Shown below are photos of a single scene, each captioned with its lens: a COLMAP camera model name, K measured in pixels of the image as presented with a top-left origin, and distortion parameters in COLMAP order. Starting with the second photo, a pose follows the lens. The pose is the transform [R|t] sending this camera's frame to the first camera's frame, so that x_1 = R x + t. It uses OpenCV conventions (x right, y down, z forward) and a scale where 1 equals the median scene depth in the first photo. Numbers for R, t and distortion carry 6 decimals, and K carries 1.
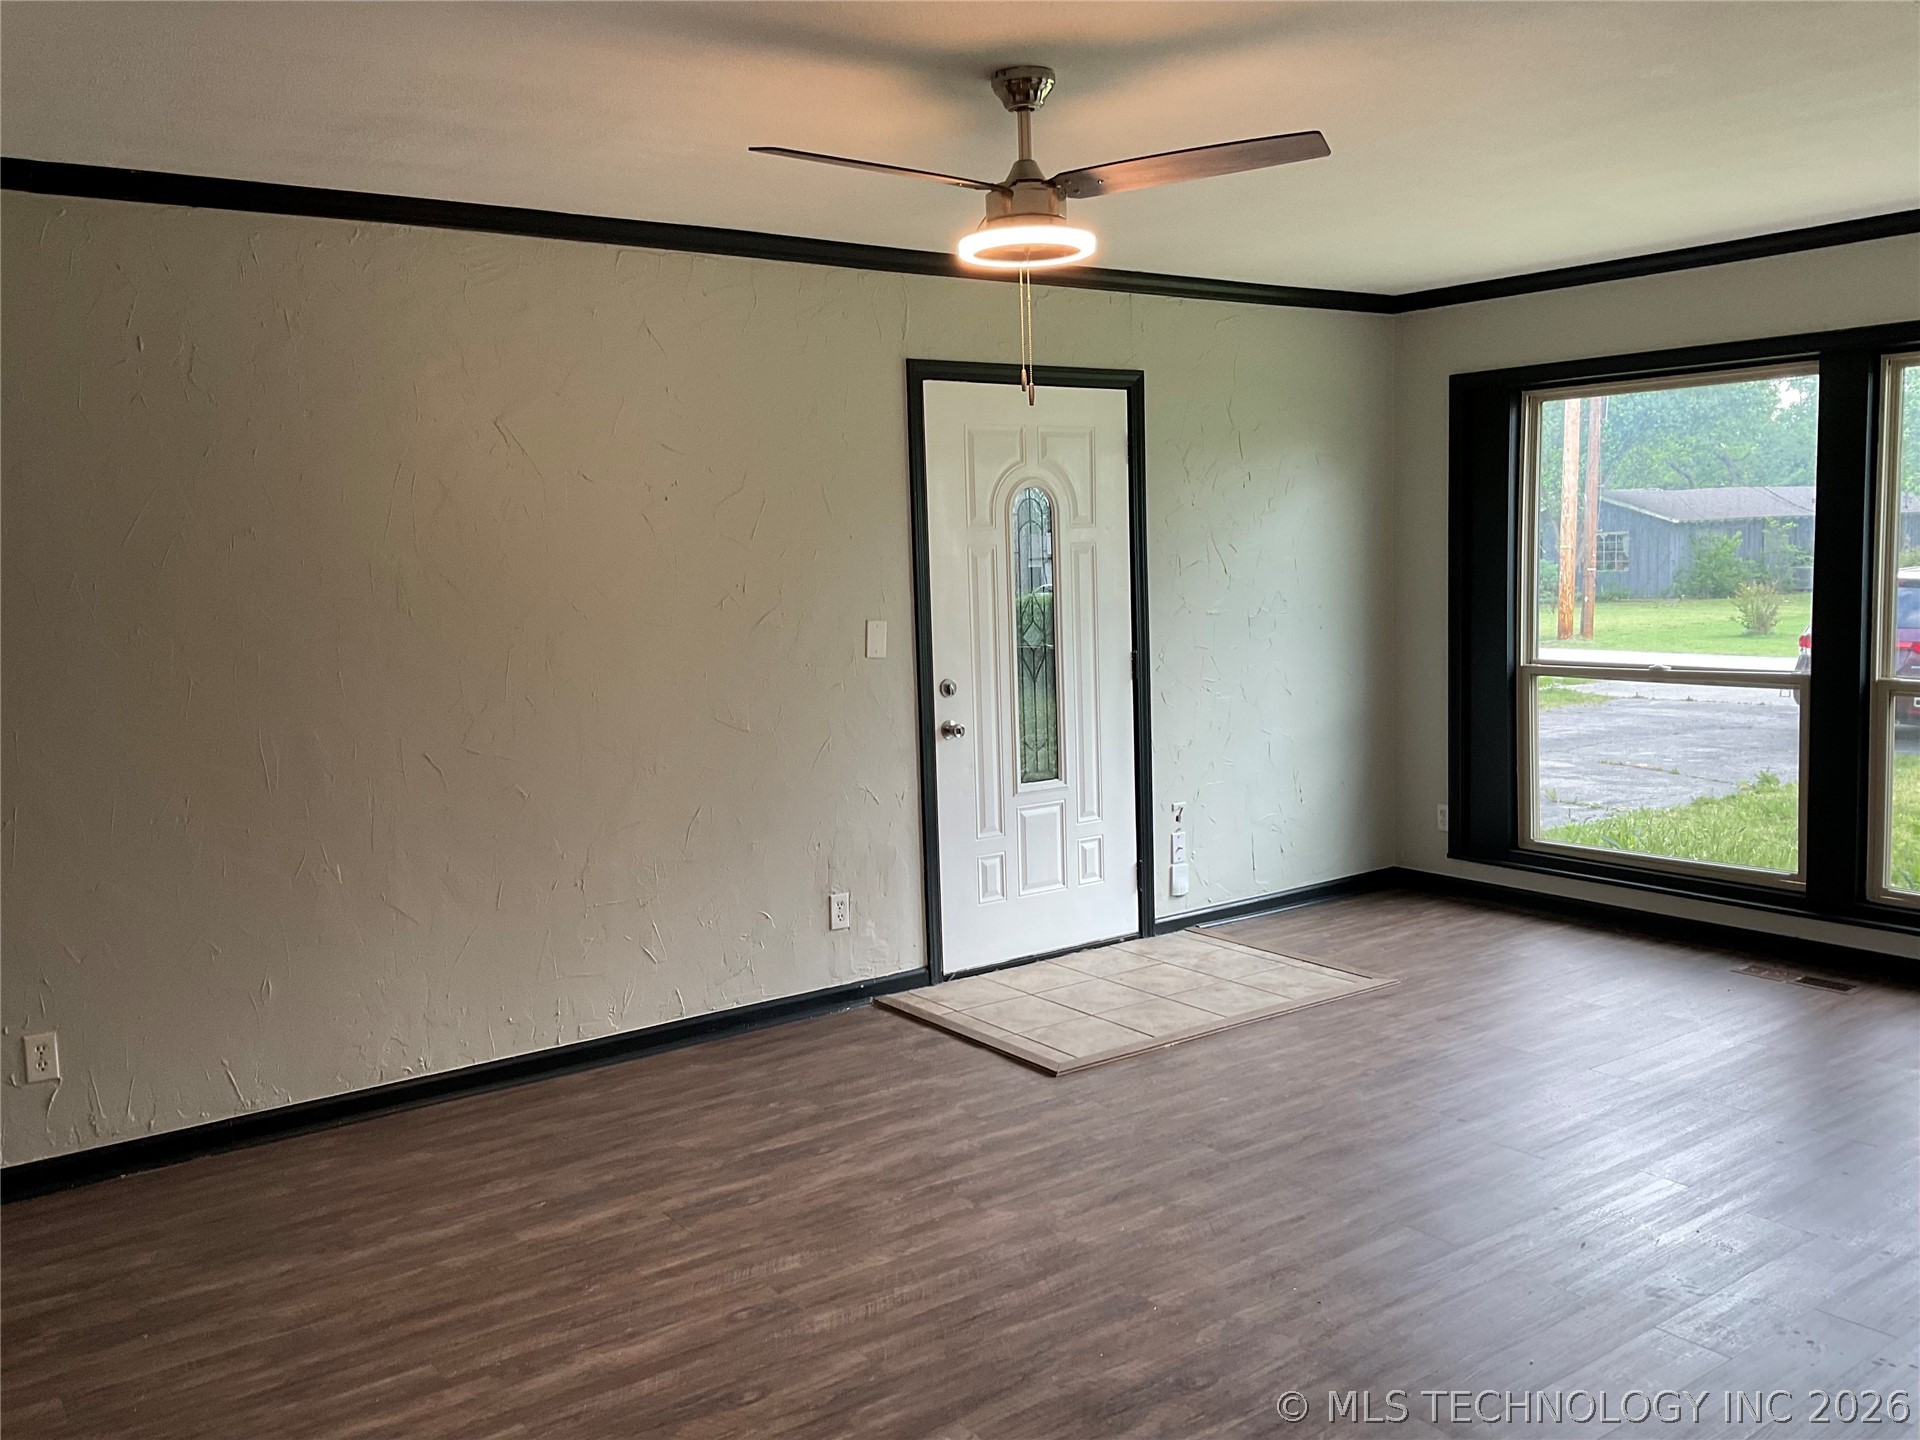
lens RADIAL K [[1583.5, 0, 960.0], [0, 1583.5, 720.0], [0, 0, 1]] dist [0.141755, -0.231296]
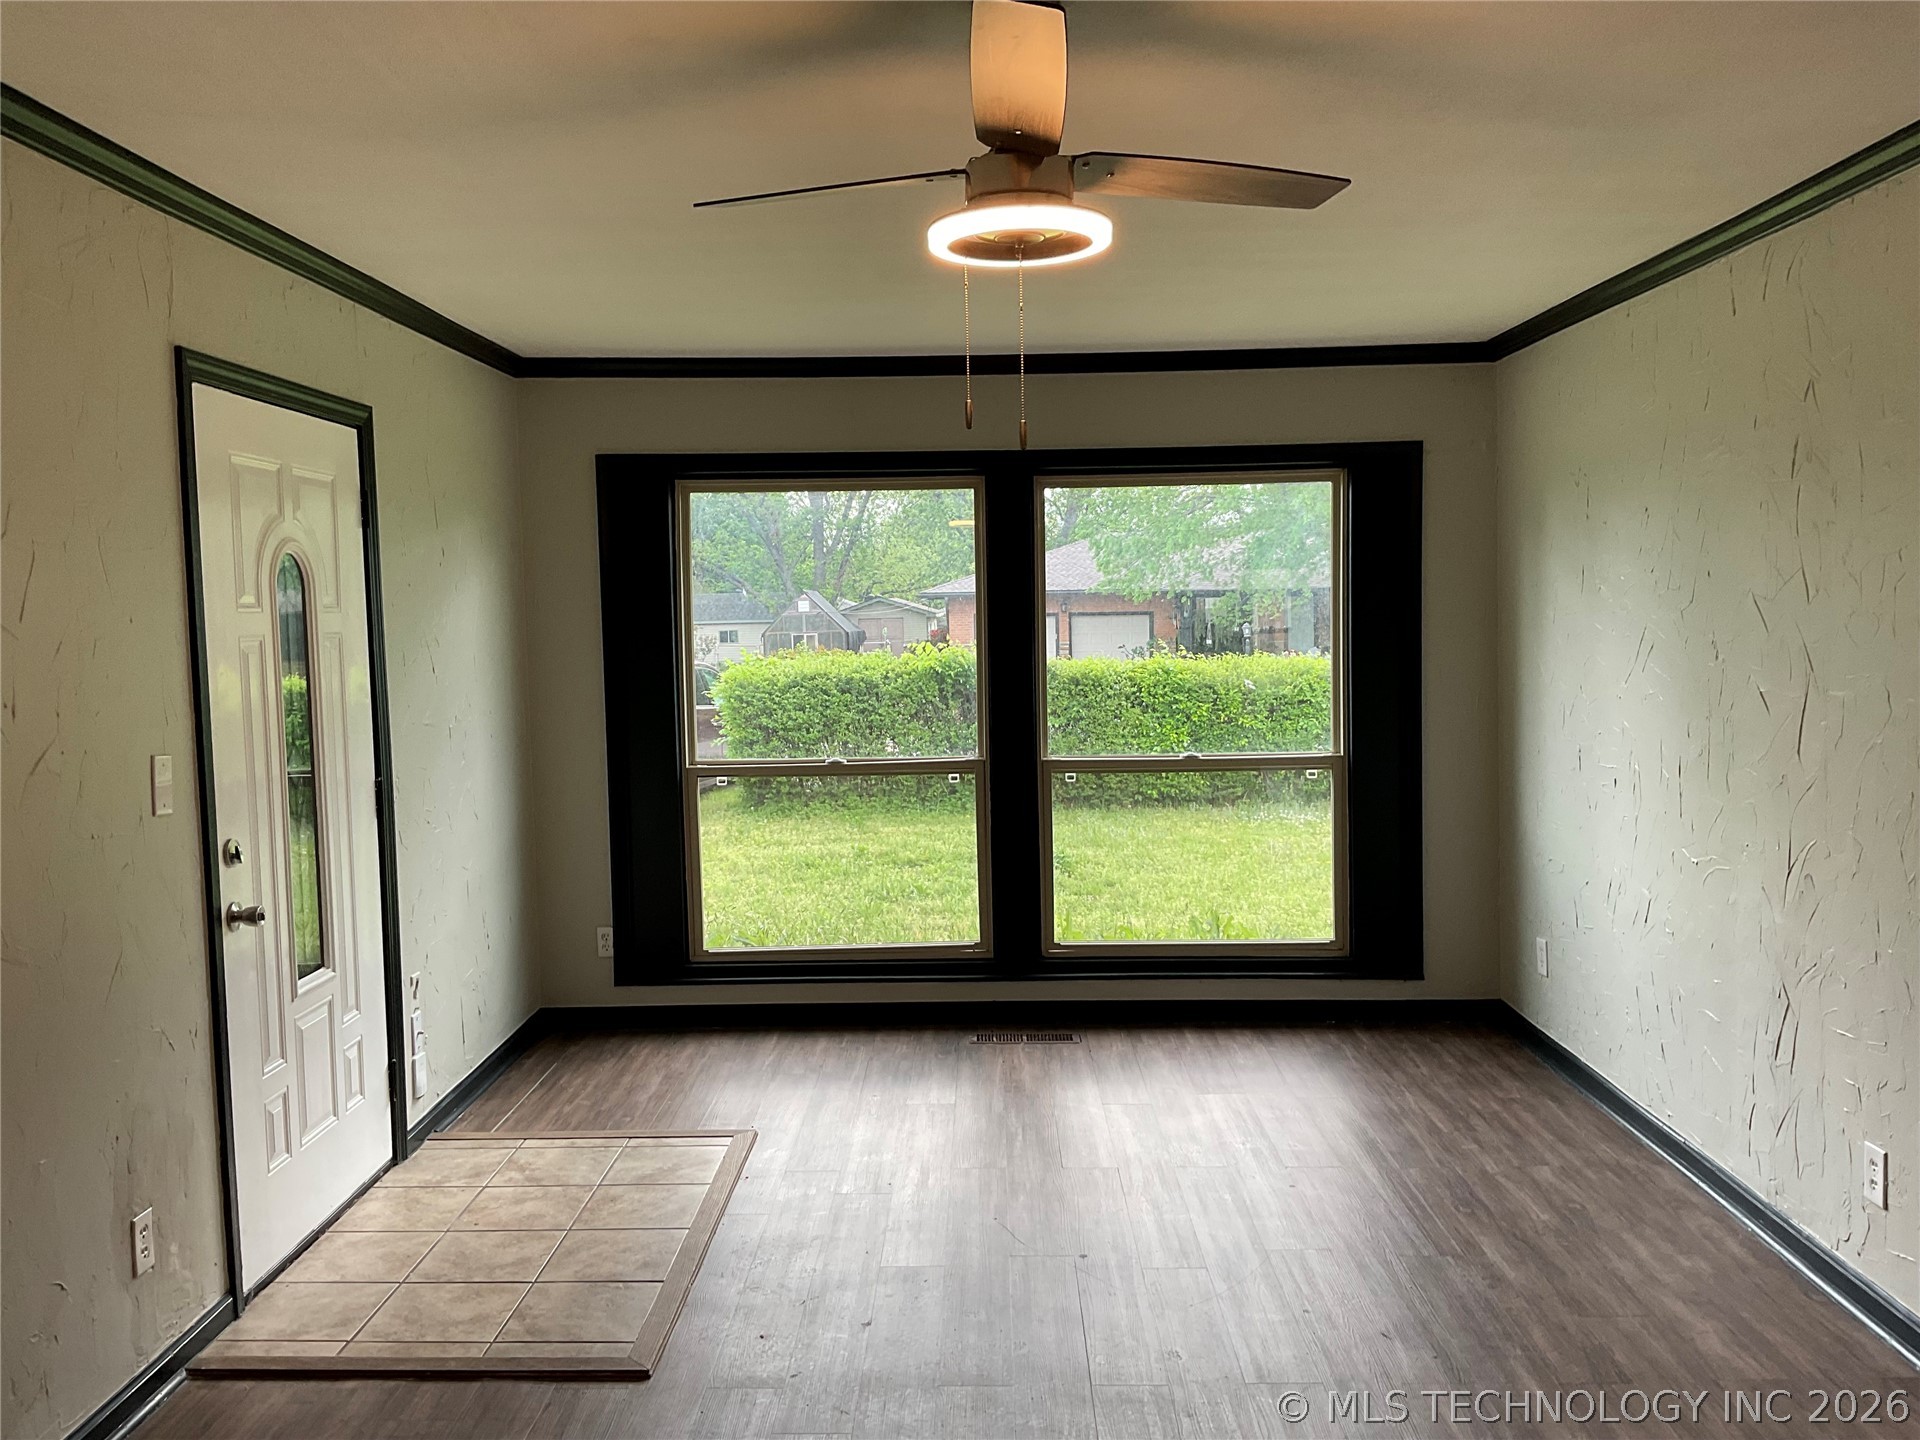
lens RADIAL K [[1583.5, 0, 960.0], [0, 1583.5, 720.0], [0, 0, 1]] dist [0.141755, -0.231296]
pose [[0.625349, -0.037882, 0.779425, -0.318144], [0.085716, 0.996112, -0.020358, -0.033246], [-0.775624, 0.079540, 0.626164, 0.329805]]
